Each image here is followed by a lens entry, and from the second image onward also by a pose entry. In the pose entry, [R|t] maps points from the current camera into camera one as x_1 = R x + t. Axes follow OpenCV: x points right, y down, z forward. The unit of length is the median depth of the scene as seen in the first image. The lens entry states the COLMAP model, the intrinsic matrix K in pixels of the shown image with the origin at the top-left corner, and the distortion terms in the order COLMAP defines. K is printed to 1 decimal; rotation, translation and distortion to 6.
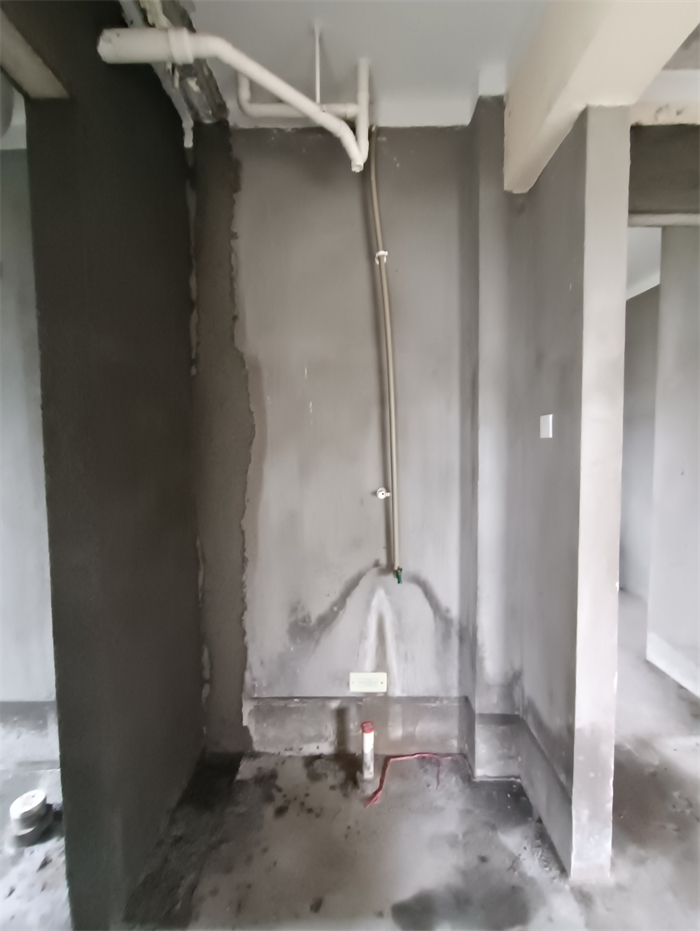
lens RADIAL K [[423.9, 0, 355.3], [0, 423.9, 468.6], [0, 0, 1]] dist [-0.004681, 0.001866]
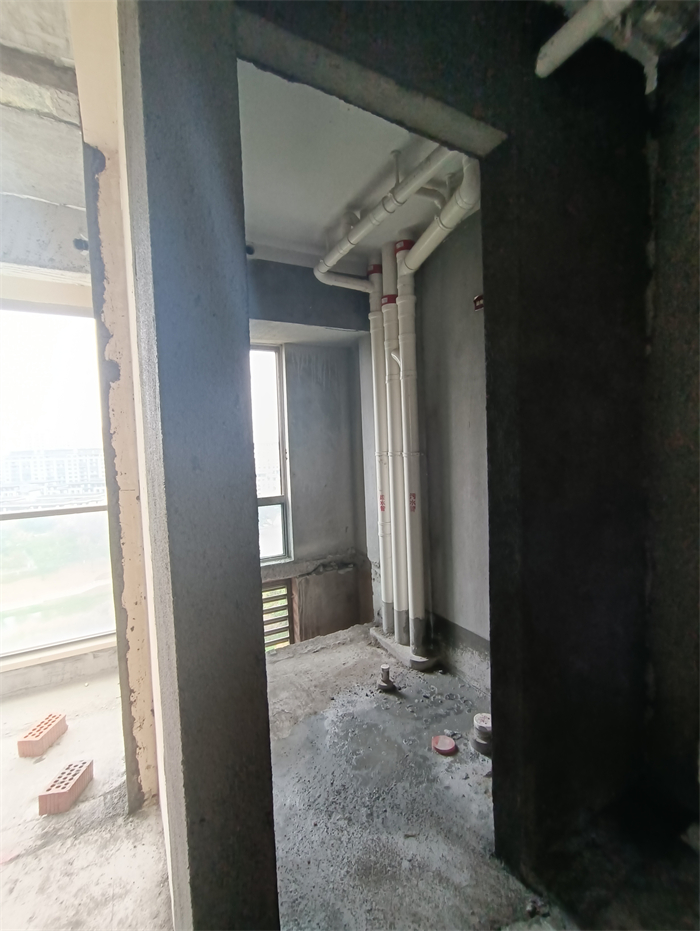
lens RADIAL K [[423.9, 0, 356.6], [0, 423.9, 468.2], [0, 0, 1]] dist [-0.004681, 0.001866]
pose [[0.483354, 0.043246, -0.874356, 0.113489], [-0.019562, 0.999063, 0.038600, -0.007503], [0.875206, -0.001553, 0.483747, 0.052050]]
